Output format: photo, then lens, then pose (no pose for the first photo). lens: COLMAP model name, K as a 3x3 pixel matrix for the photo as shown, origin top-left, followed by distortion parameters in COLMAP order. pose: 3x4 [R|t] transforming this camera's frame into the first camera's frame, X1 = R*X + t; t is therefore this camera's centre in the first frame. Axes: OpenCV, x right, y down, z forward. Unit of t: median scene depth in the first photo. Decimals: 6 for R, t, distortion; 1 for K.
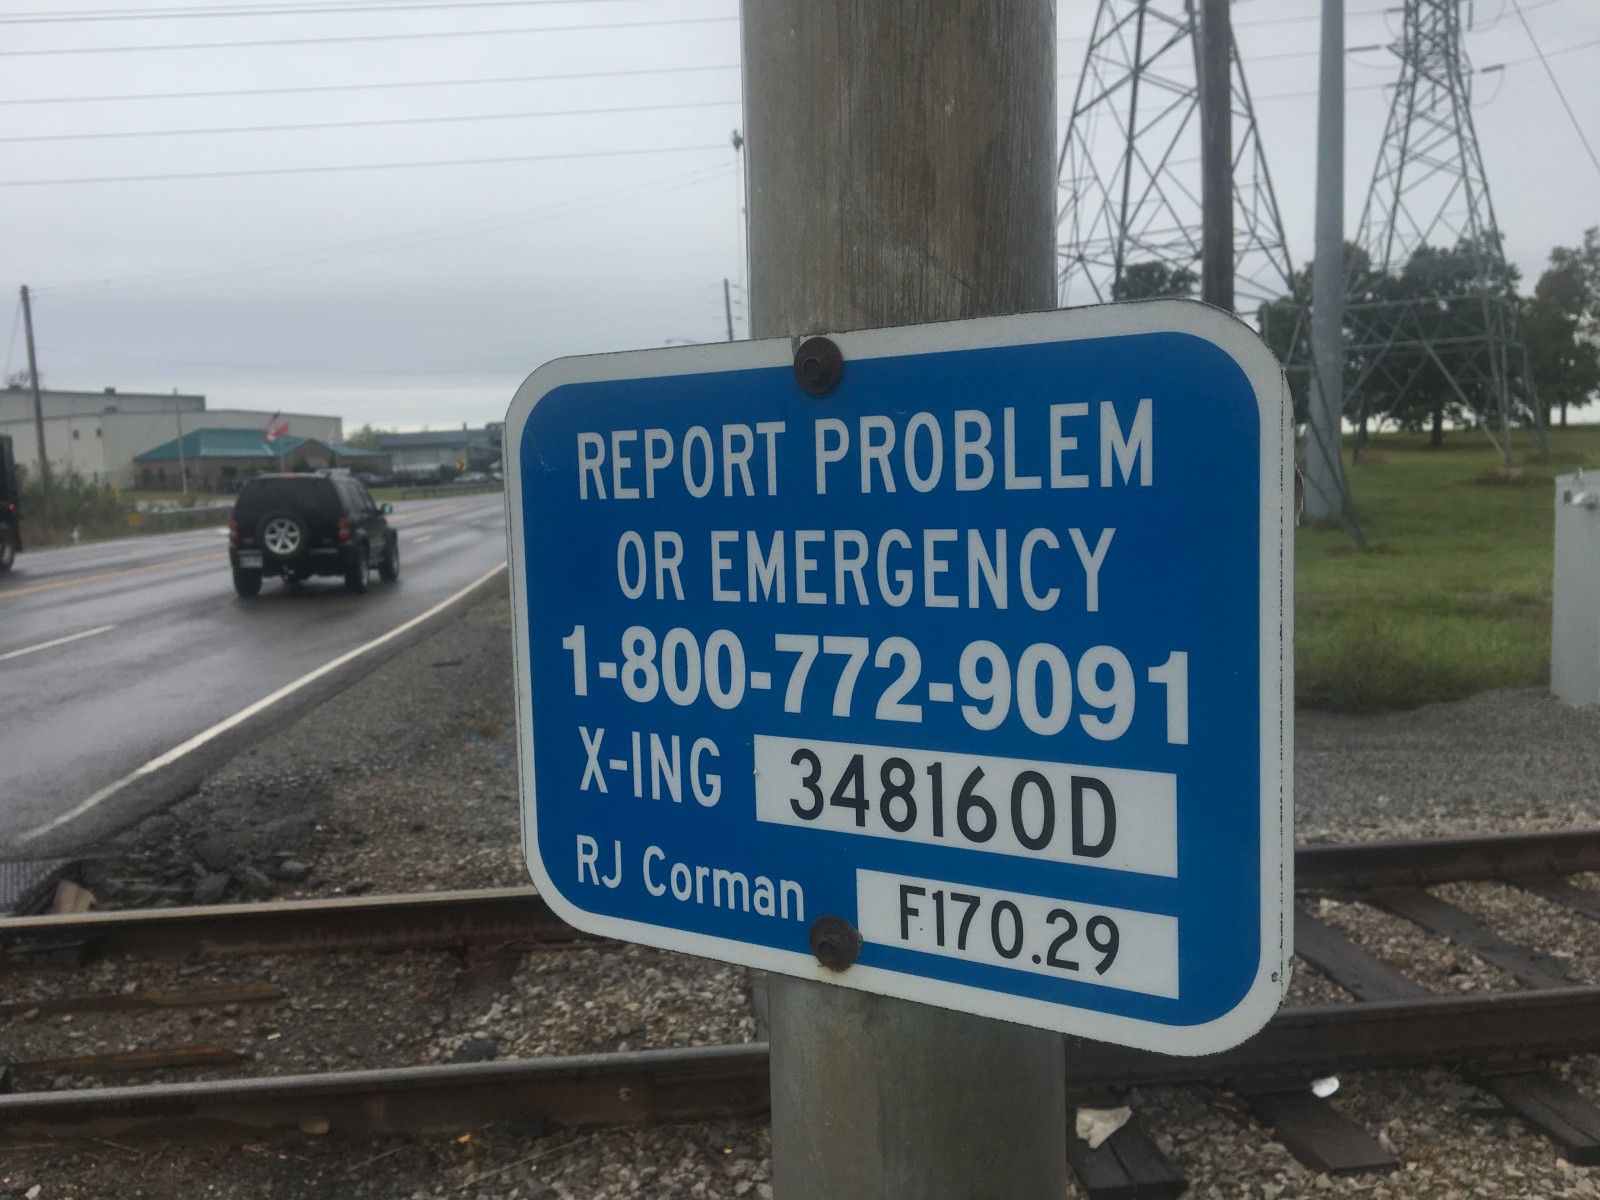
lens RADIAL K [[1347.6, 0, 797.9], [0, 1347.6, 612.6], [0, 0, 1]] dist [0.075894, -0.123992]
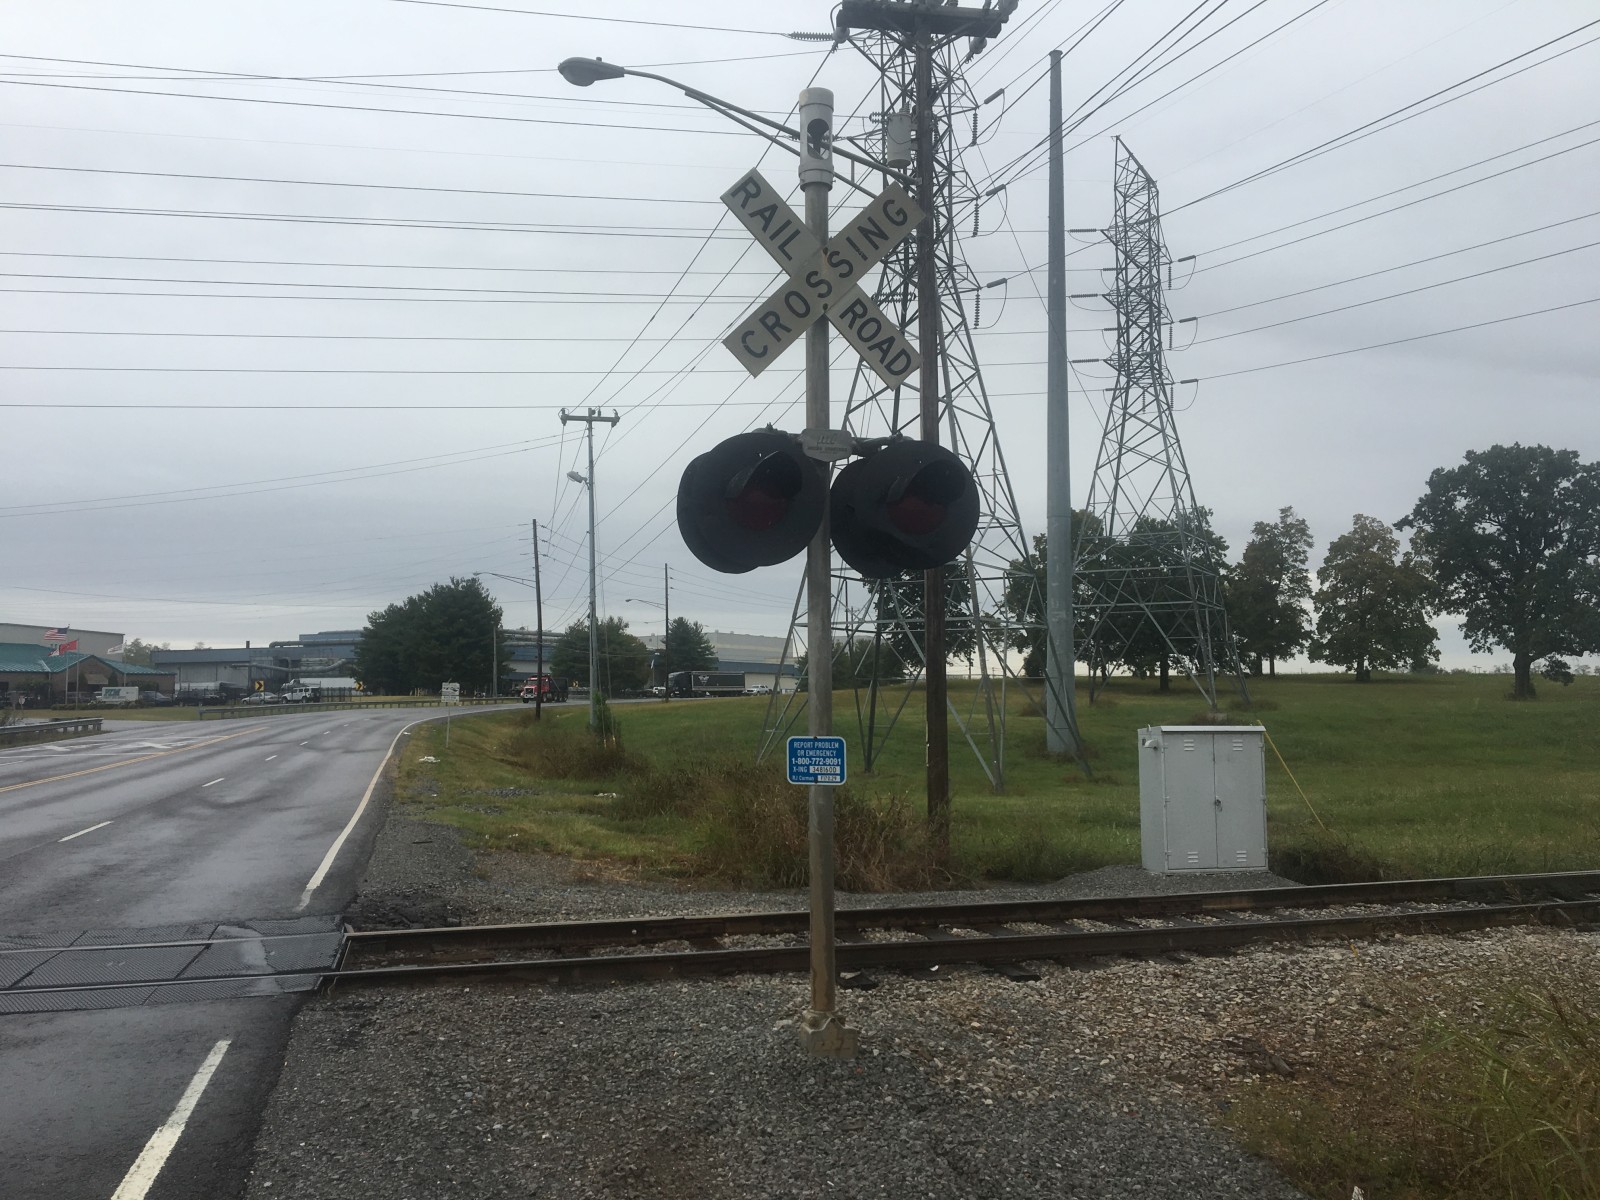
lens RADIAL K [[1340.2, 0, 784.6], [0, 1340.2, 605.4], [0, 0, 1]] dist [0.105708, -0.181531]
pose [[0.988386, 0.033633, 0.148199, -0.014948], [-0.007642, 0.984968, -0.172566, 0.005334], [-0.151775, 0.169429, 0.973785, -0.078914]]
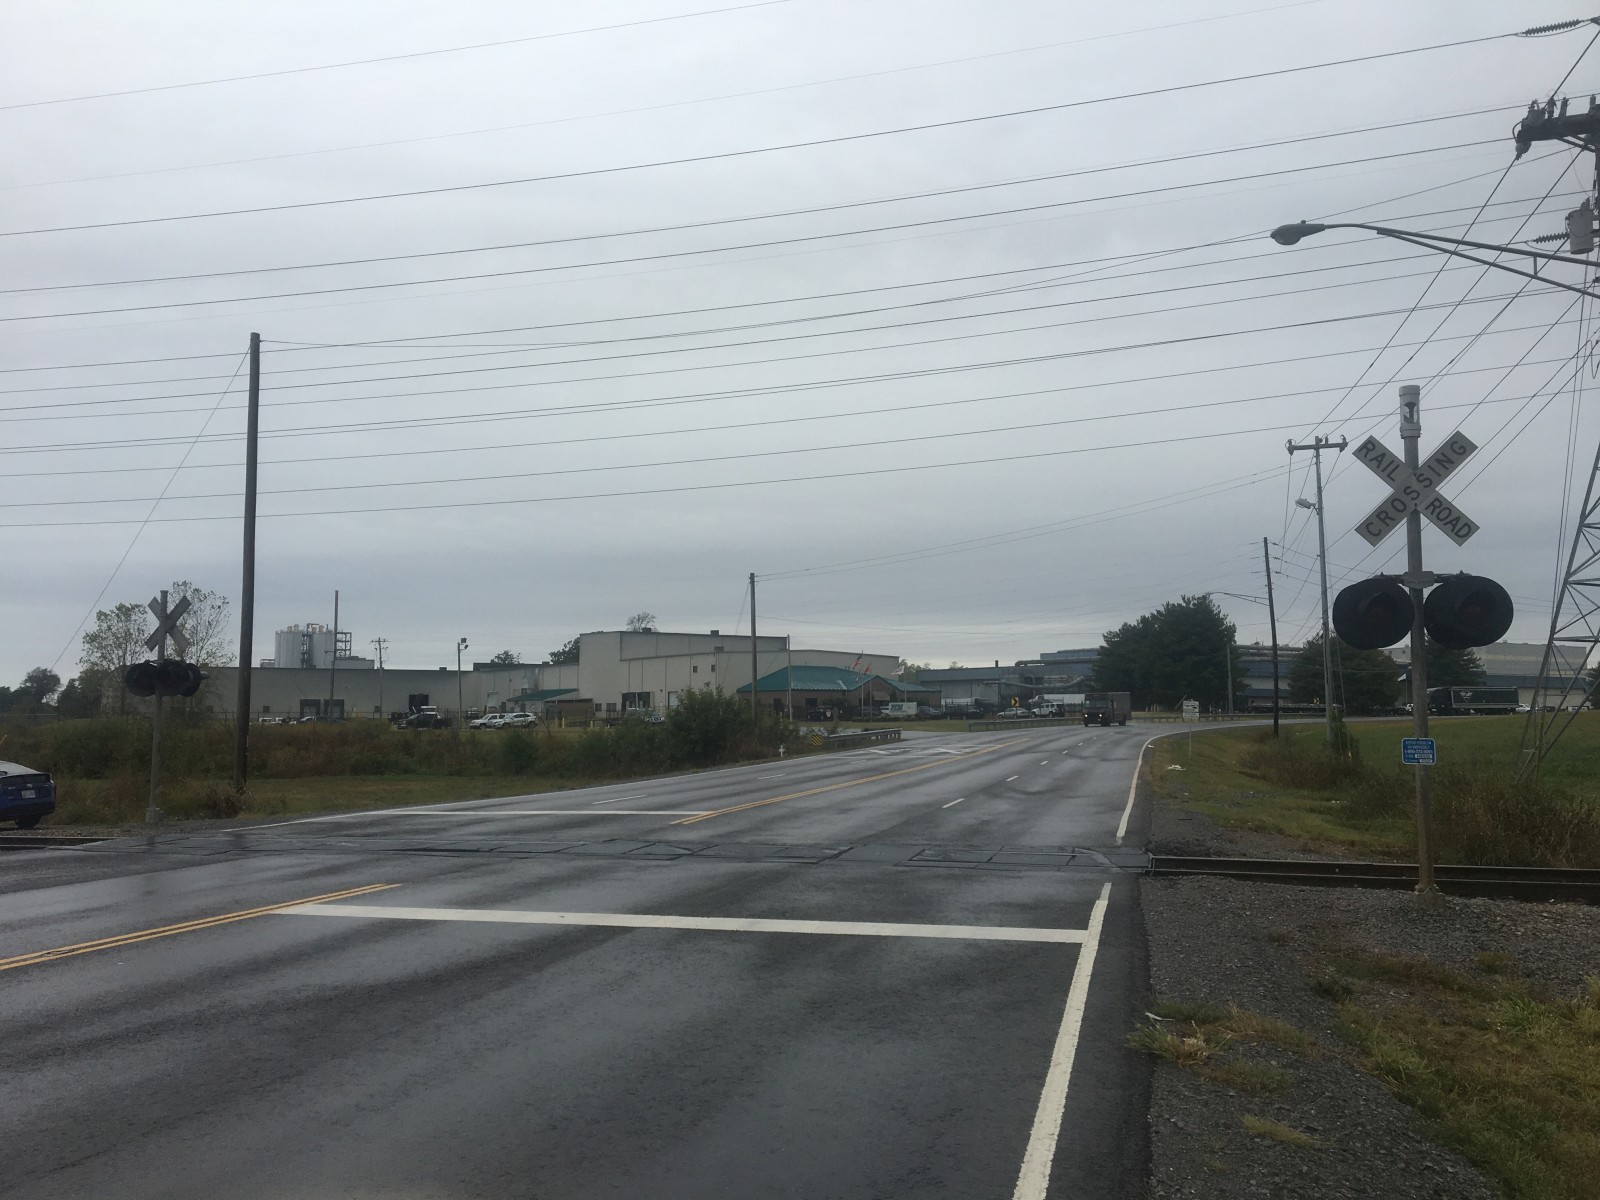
lens RADIAL K [[1362.6, 0, 803.8], [0, 1362.6, 612.6], [0, 0, 1]] dist [0.093438, -0.173233]
pose [[0.935199, 0.000781, -0.354122, -0.010257], [-0.061299, 0.985259, -0.159711, 0.014345], [0.348778, 0.171069, 0.921461, -0.169475]]
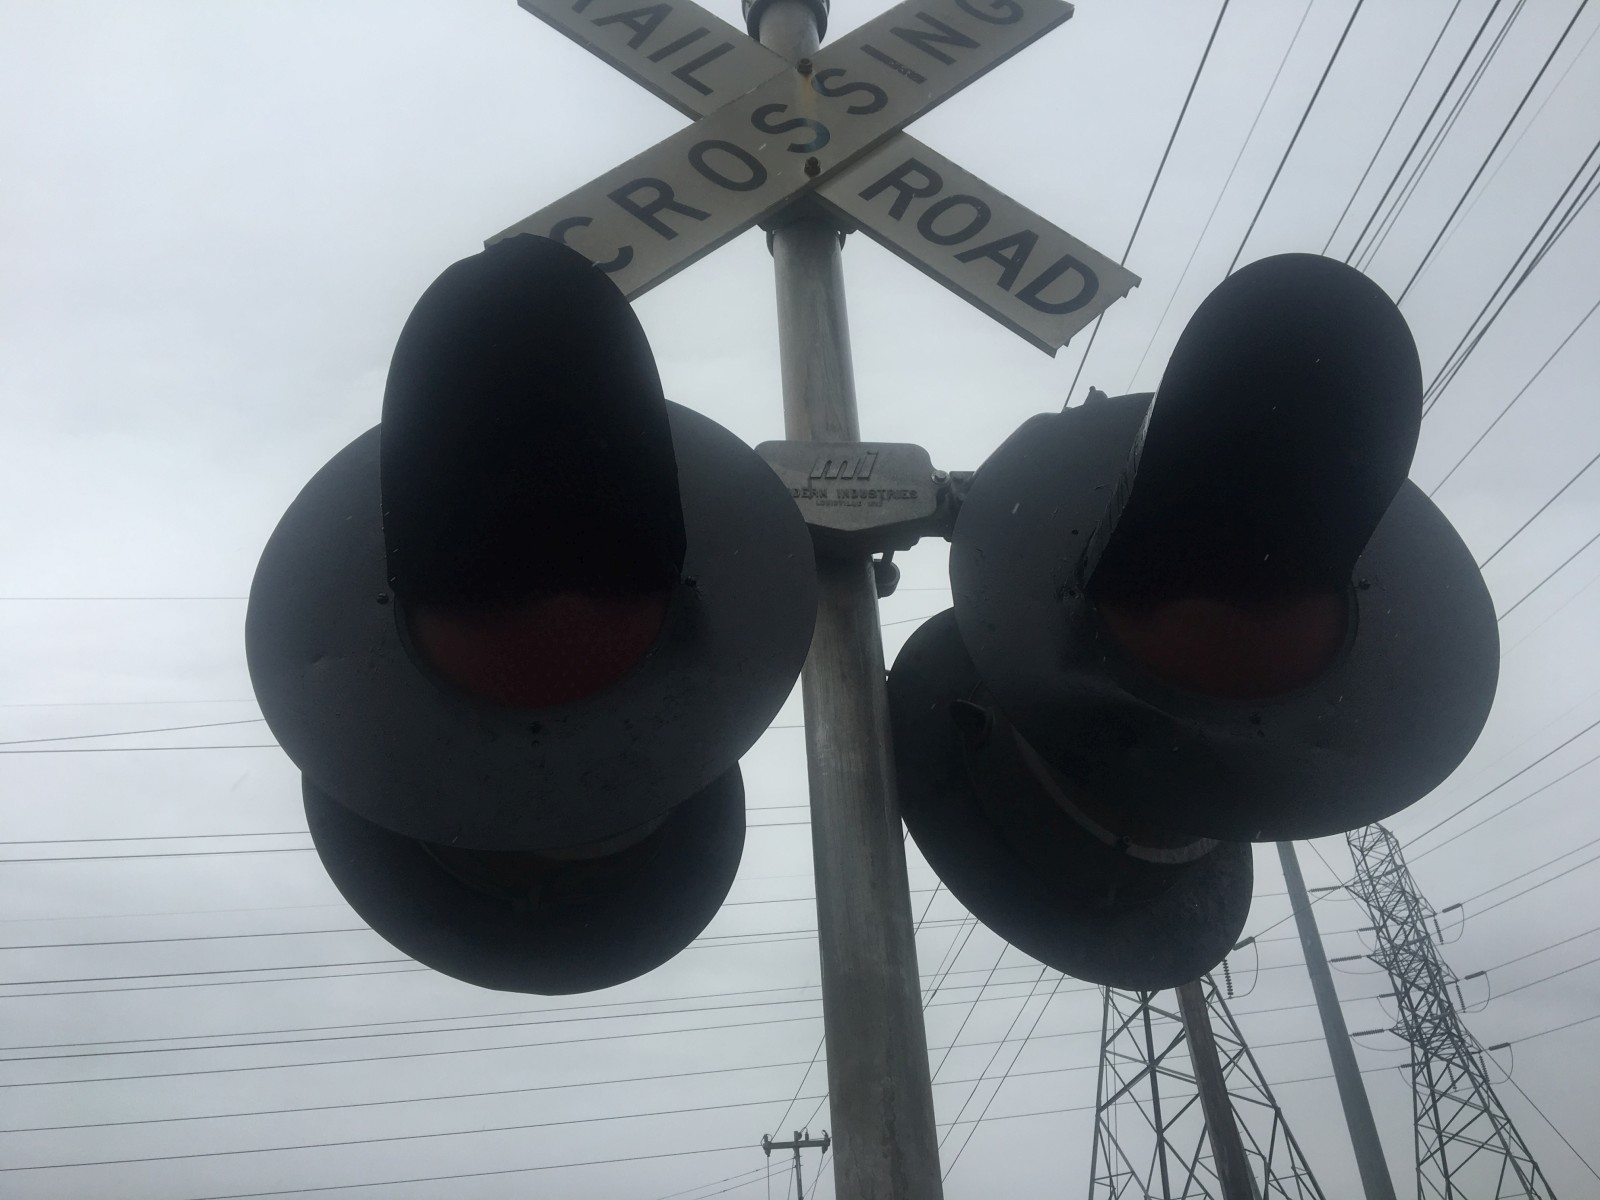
lens RADIAL K [[1359.5, 0, 800.0], [0, 1359.5, 600.0], [0, 0, 1]] dist [0.012986, -0.017378]
pose [[0.999382, -0.034807, -0.004965, -0.000993], [0.023304, 0.761496, -0.647750, -0.001905], [0.026327, 0.647234, 0.761836, -0.016431]]
